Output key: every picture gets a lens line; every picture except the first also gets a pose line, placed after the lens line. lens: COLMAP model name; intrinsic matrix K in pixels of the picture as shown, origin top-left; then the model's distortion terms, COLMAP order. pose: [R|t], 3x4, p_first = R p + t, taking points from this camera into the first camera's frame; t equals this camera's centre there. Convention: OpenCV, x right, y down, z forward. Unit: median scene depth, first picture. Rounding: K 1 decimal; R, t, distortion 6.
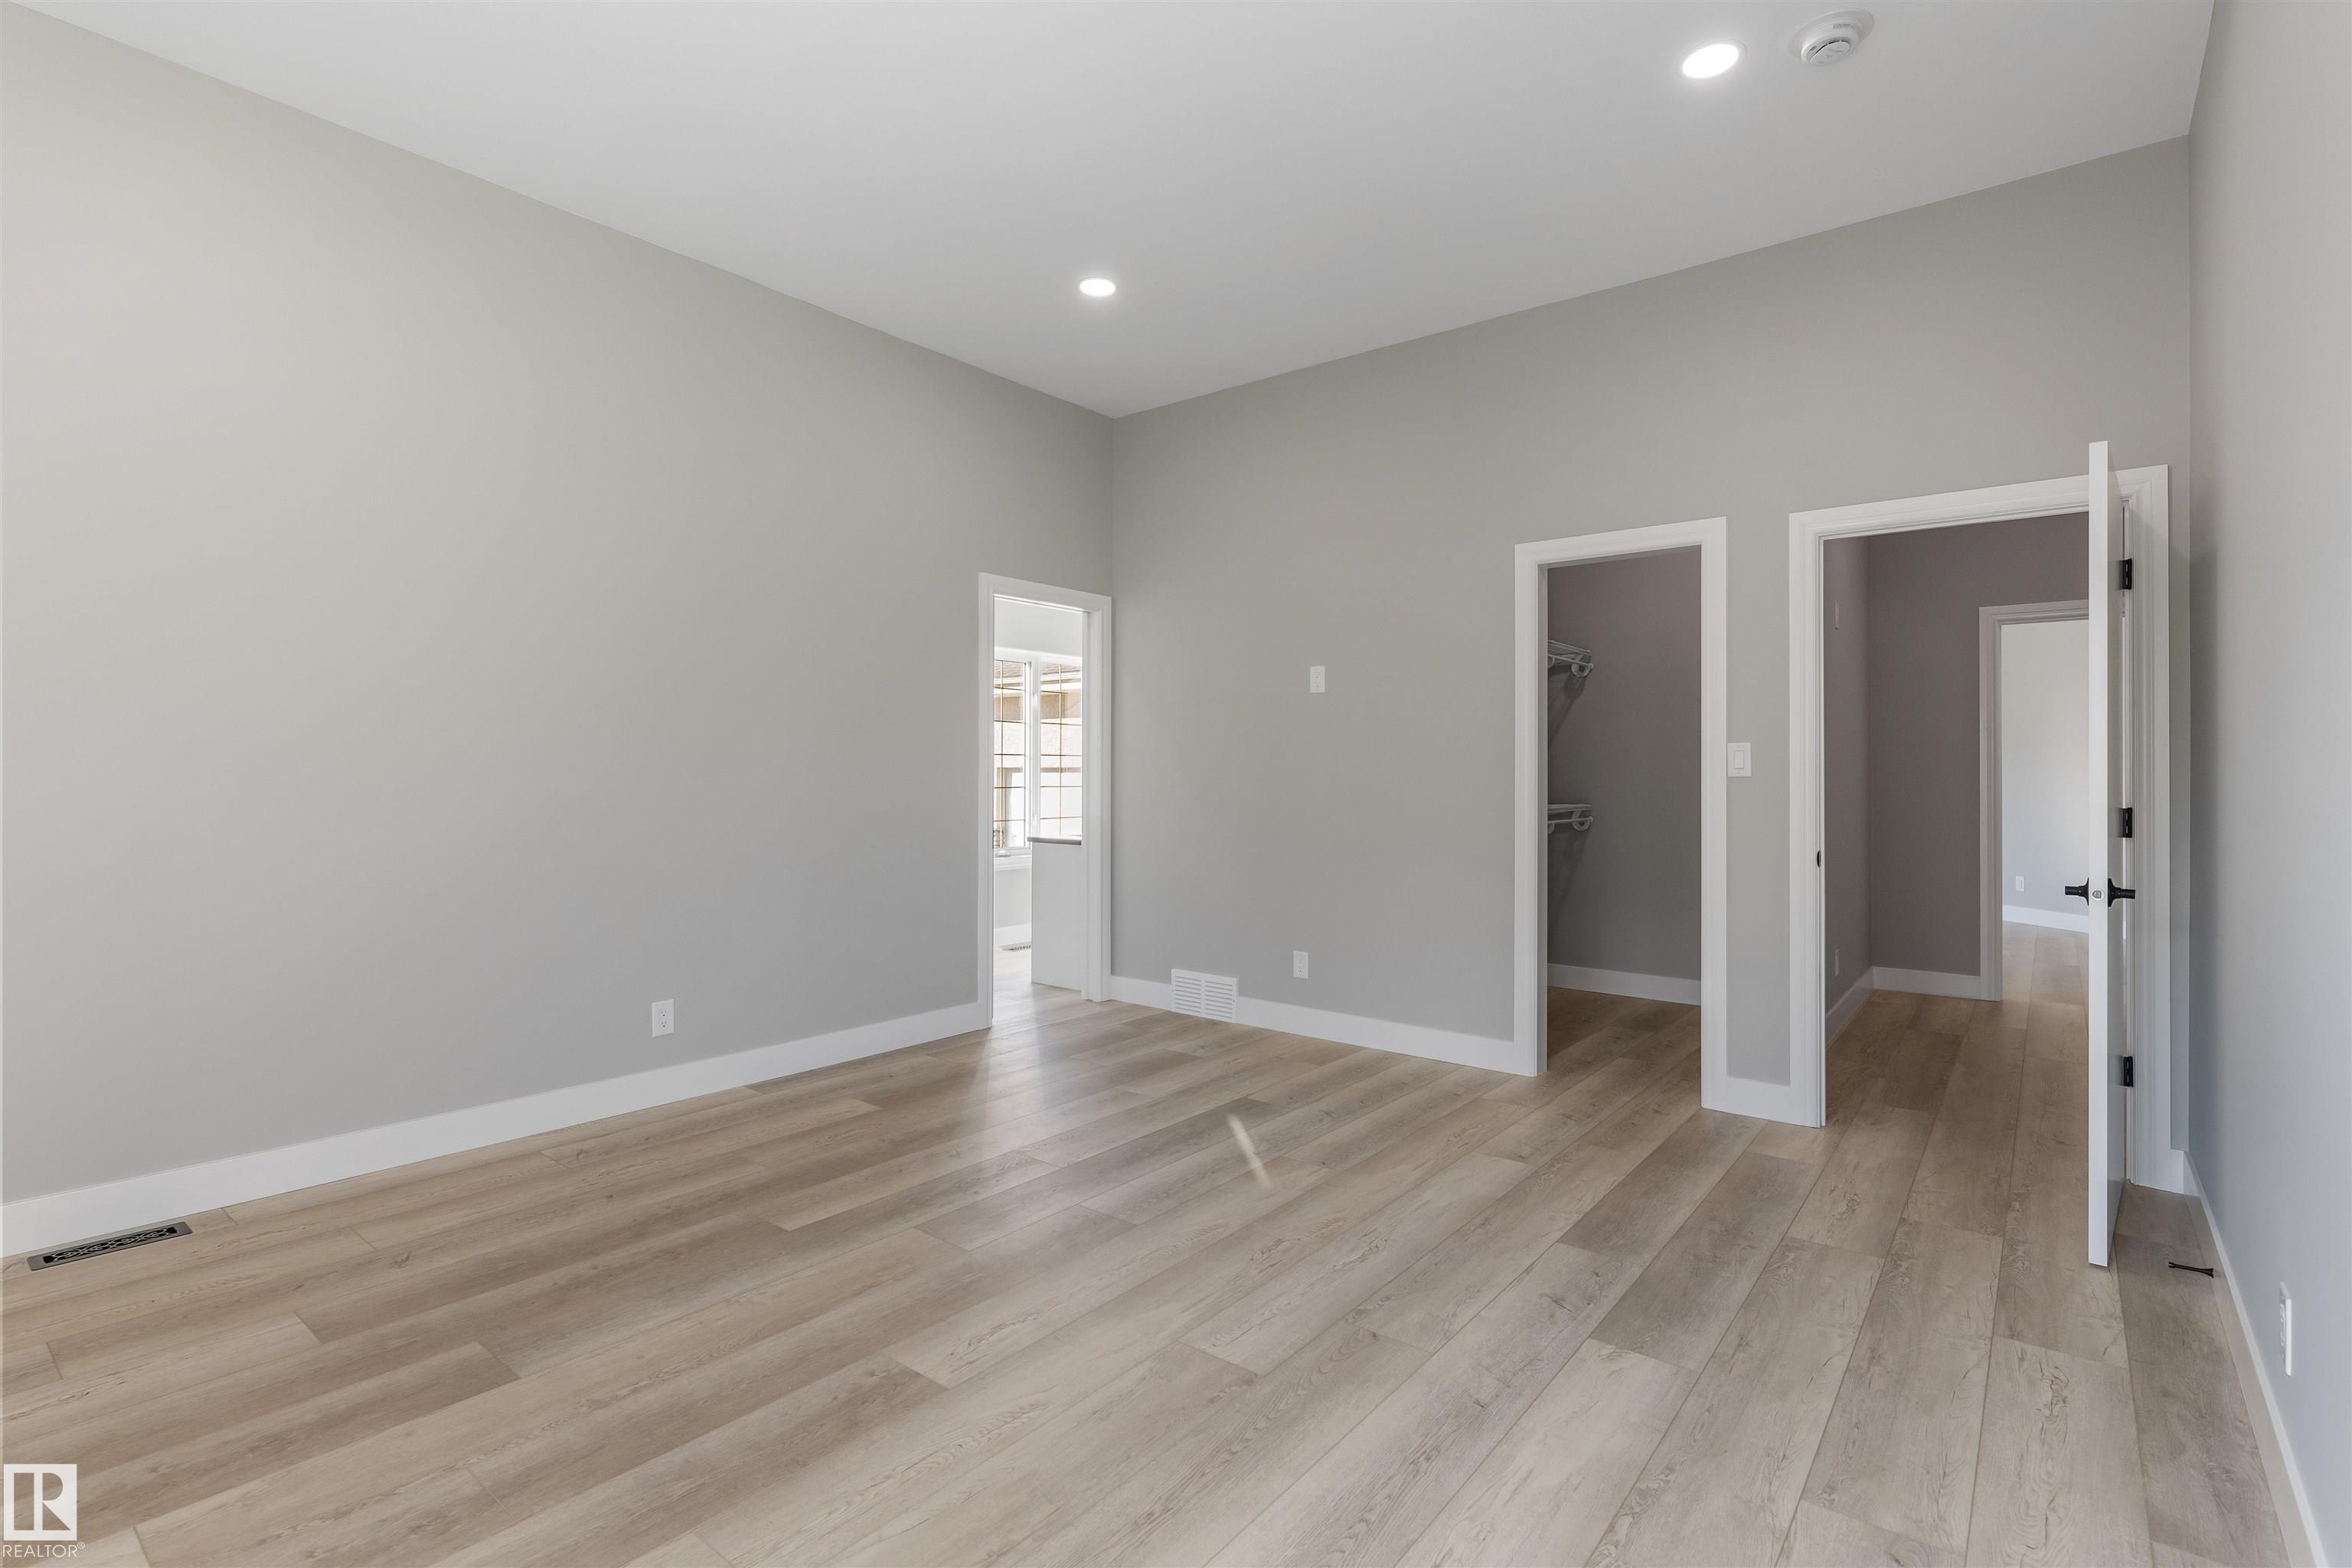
lens RADIAL K [[1126.5, 0, 1177.8], [0, 1126.5, 777.4], [0, 0, 1]] dist [0.000130, -0.001221]
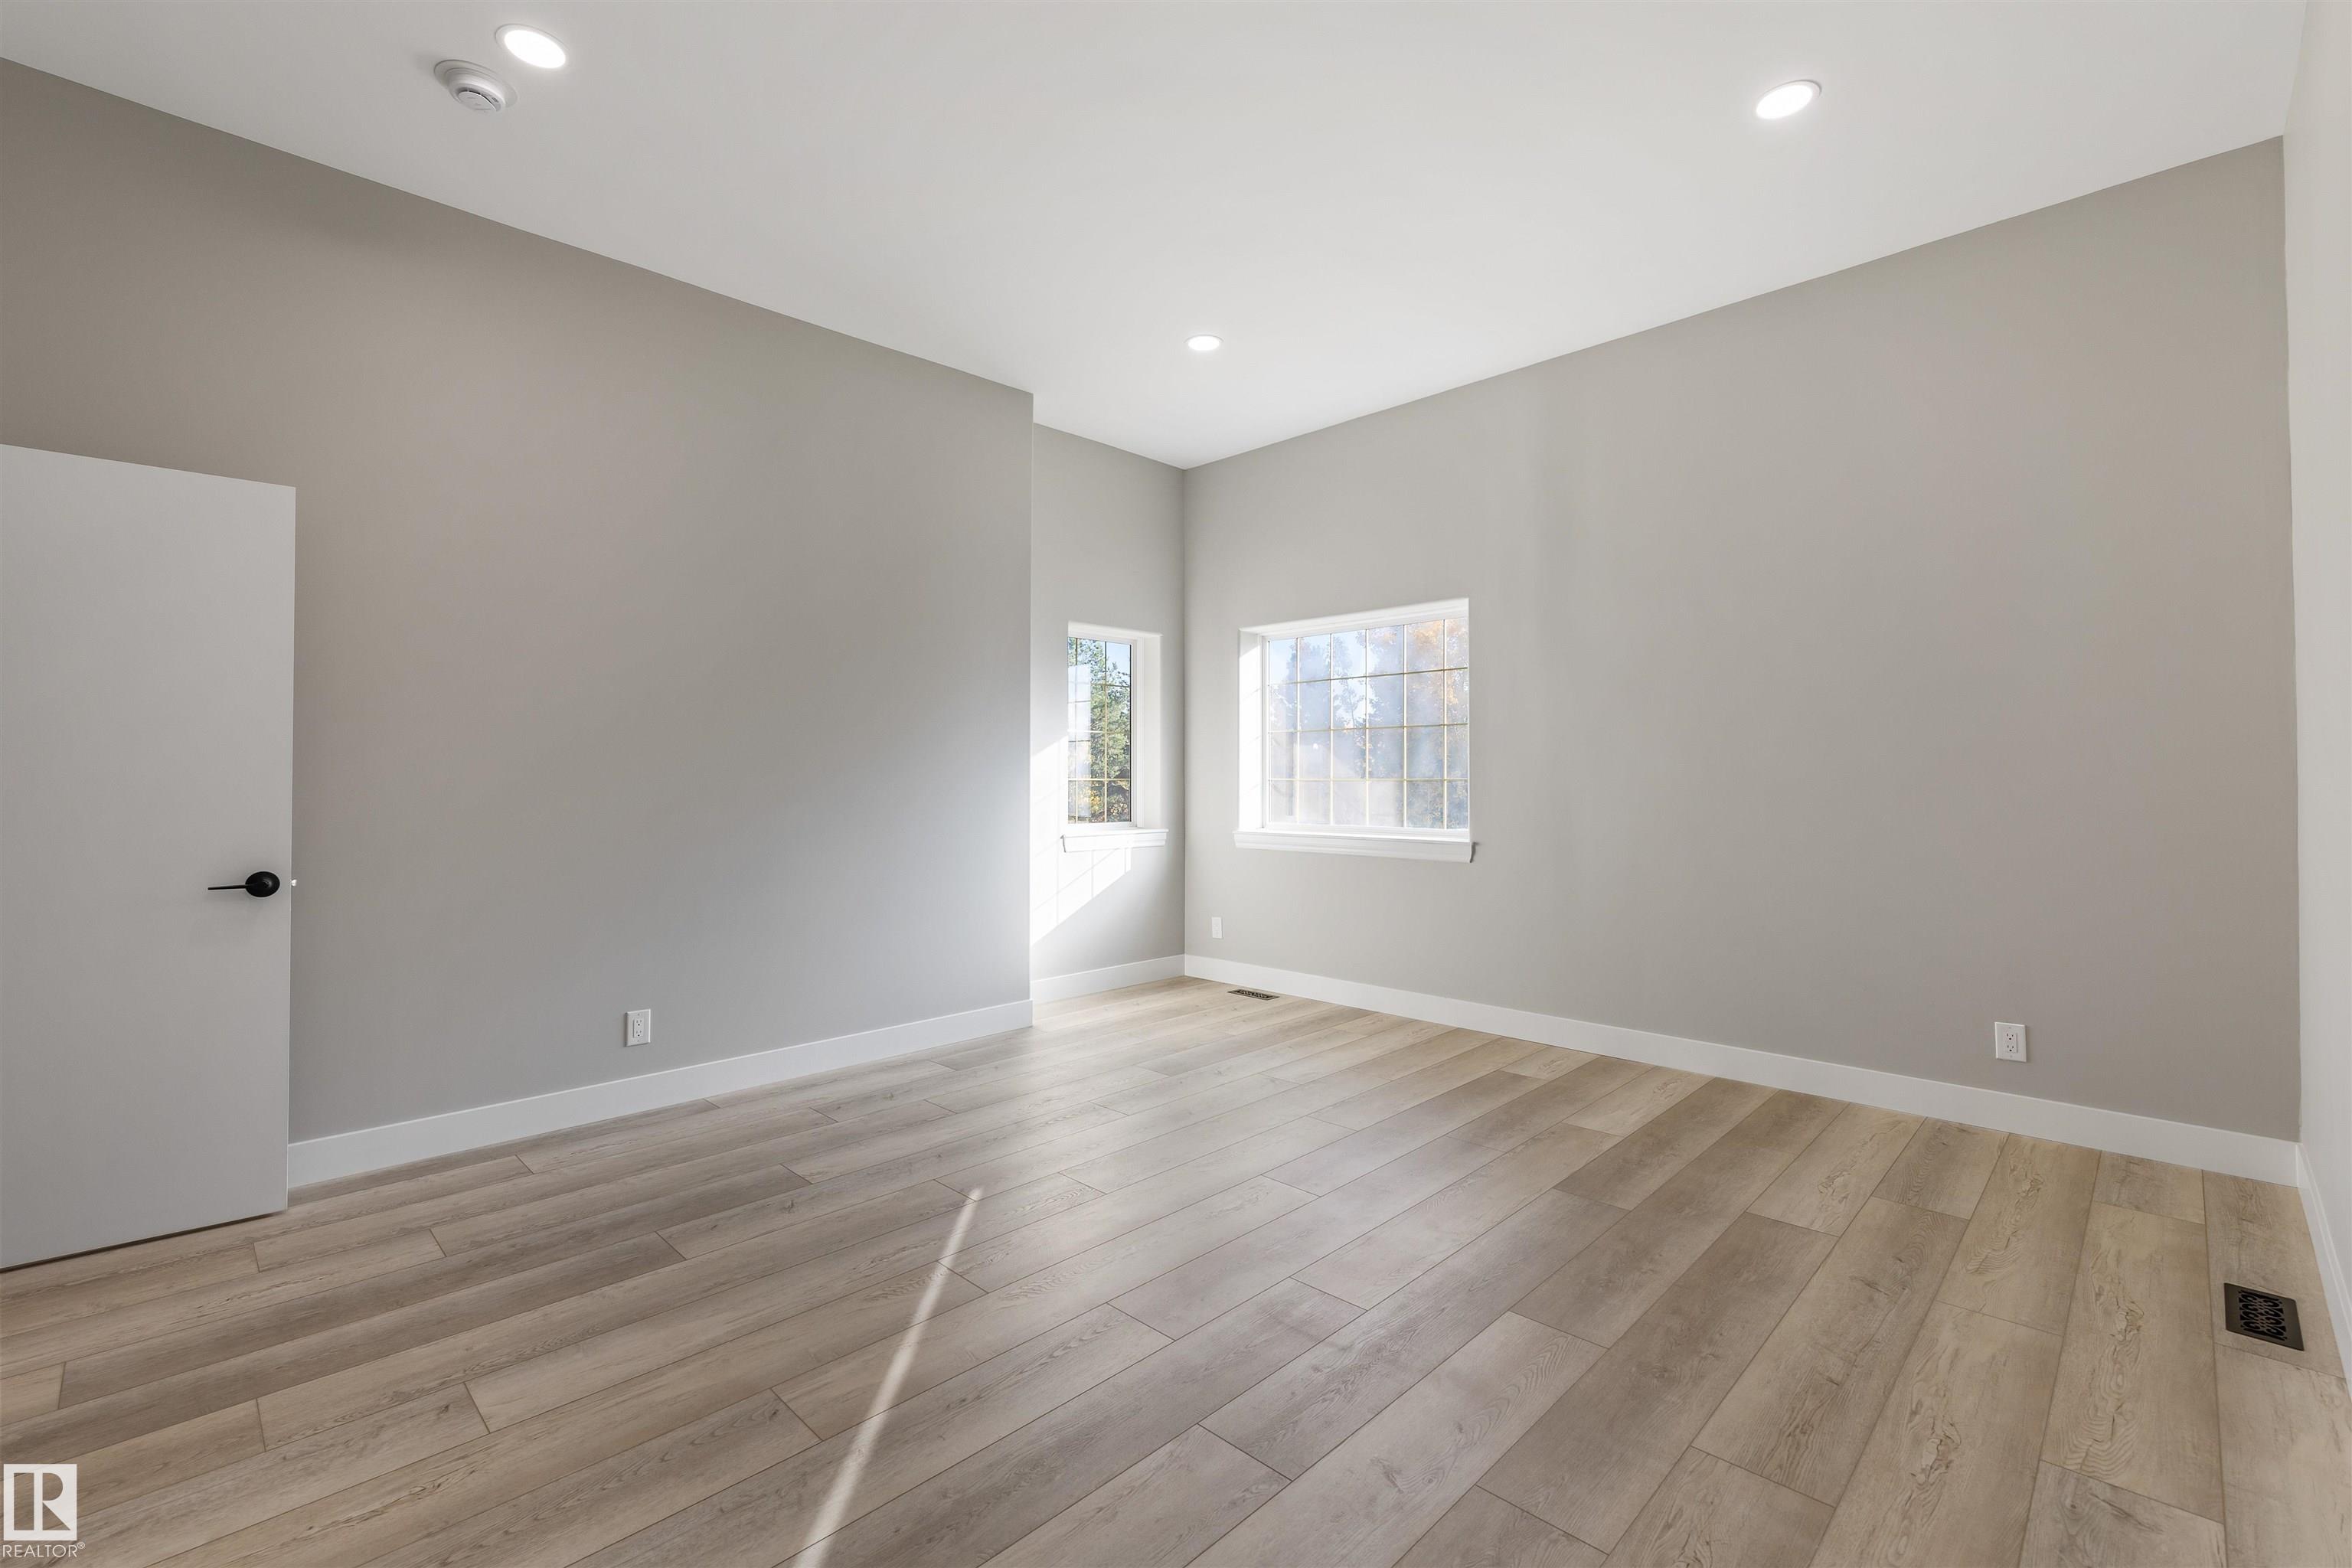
lens RADIAL K [[1021.8, 0, 1172.8], [0, 1021.8, 778.7], [0, 0, 1]] dist [0.003266, -0.000887]
pose [[-0.994753, -0.002317, 0.102280, -0.178015], [-0.002126, 0.999996, 0.001968, -0.006371], [-0.102284, 0.001740, -0.994754, 1.902695]]
